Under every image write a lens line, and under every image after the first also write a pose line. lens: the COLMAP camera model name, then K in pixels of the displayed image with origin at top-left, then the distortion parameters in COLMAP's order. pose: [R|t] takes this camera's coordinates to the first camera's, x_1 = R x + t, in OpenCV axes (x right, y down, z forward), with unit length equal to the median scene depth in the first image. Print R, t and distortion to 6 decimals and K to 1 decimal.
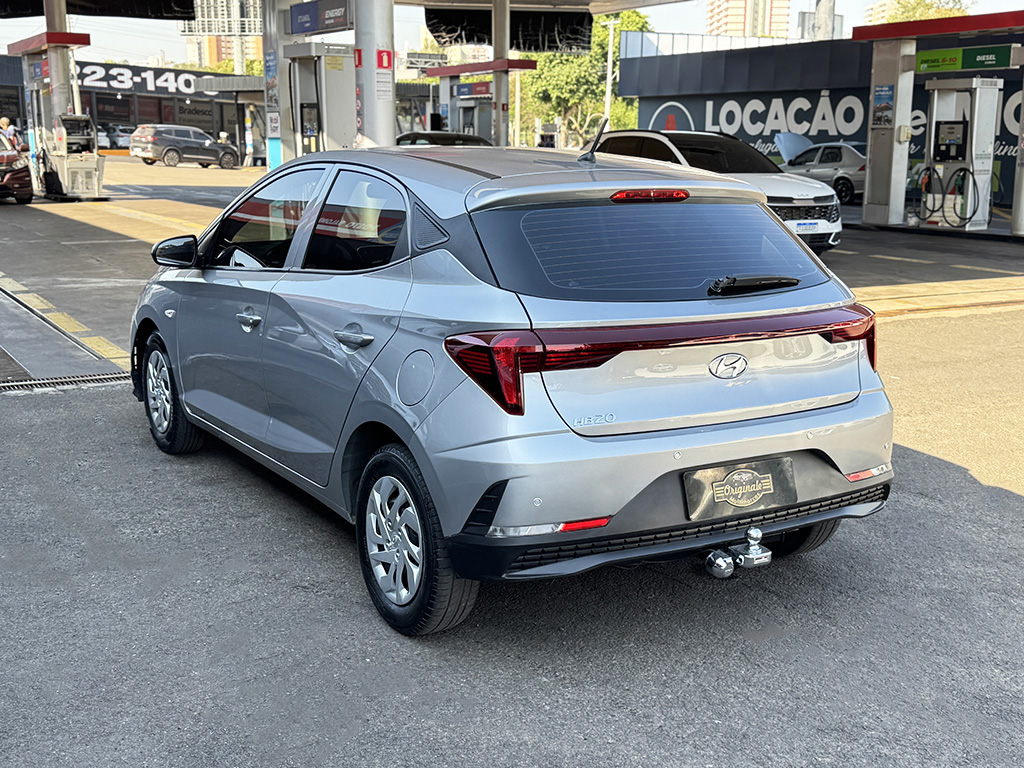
lens RADIAL K [[1202.8, 0, 512.0], [0, 1202.8, 384.0], [0, 0, 1]] dist [0.161424, -0.347639]
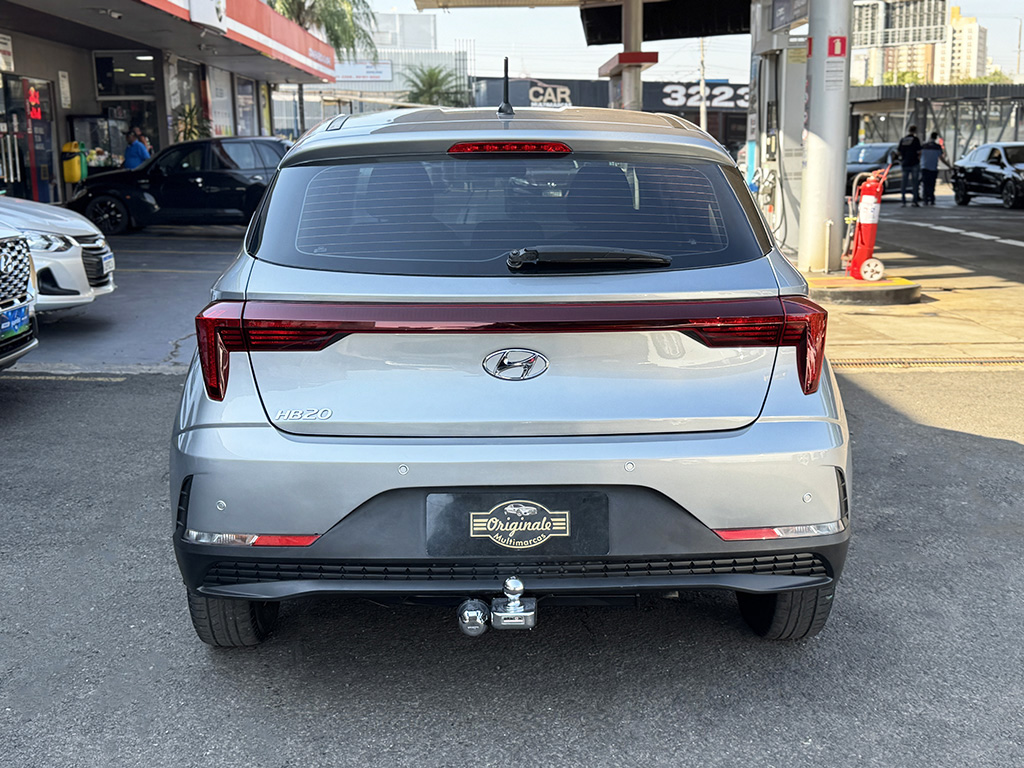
lens RADIAL K [[1202.8, 0, 512.0], [0, 1202.8, 384.0], [0, 0, 1]] dist [0.161424, -0.347639]
pose [[0.865497, 0.071926, -0.495723, 0.530905], [-0.079088, 0.996846, 0.006553, -0.006588], [0.494631, 0.033534, 0.868456, 0.319855]]
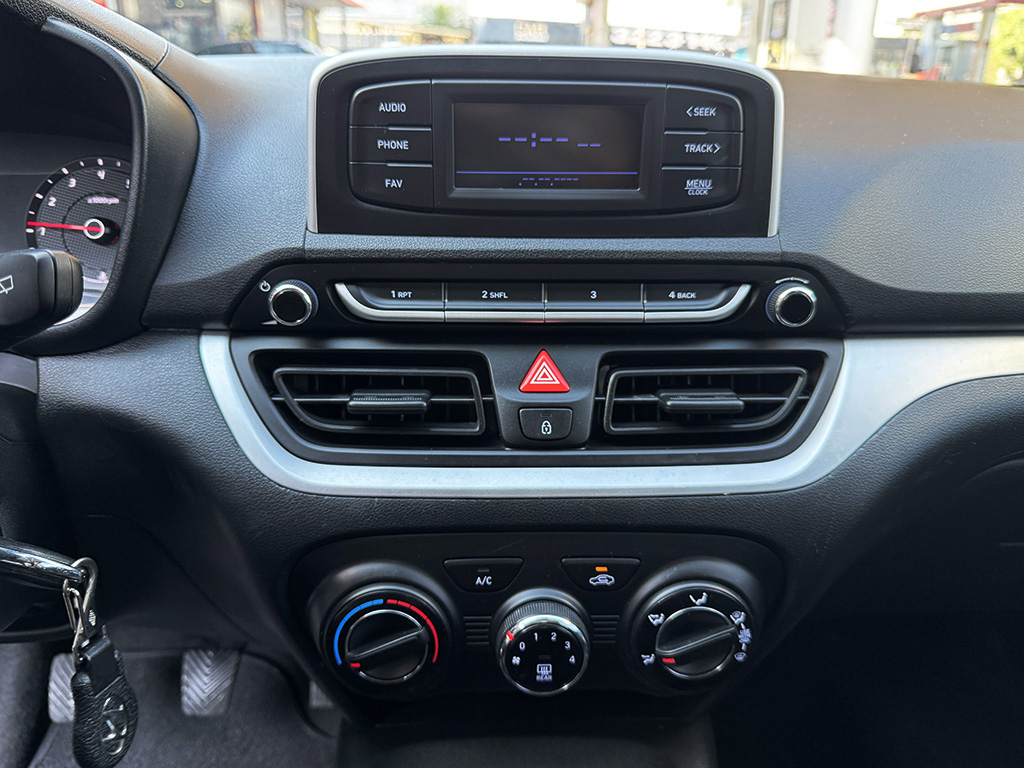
lens RADIAL K [[750.8, 0, 512.0], [0, 750.8, 384.0], [0, 0, 1]] dist [0.110540, -0.223046]
pose [[0.870858, 0.182409, -0.456435, -0.126486], [-0.102779, 0.975641, 0.193806, -0.151853], [0.480669, -0.121866, 0.868393, 1.436106]]
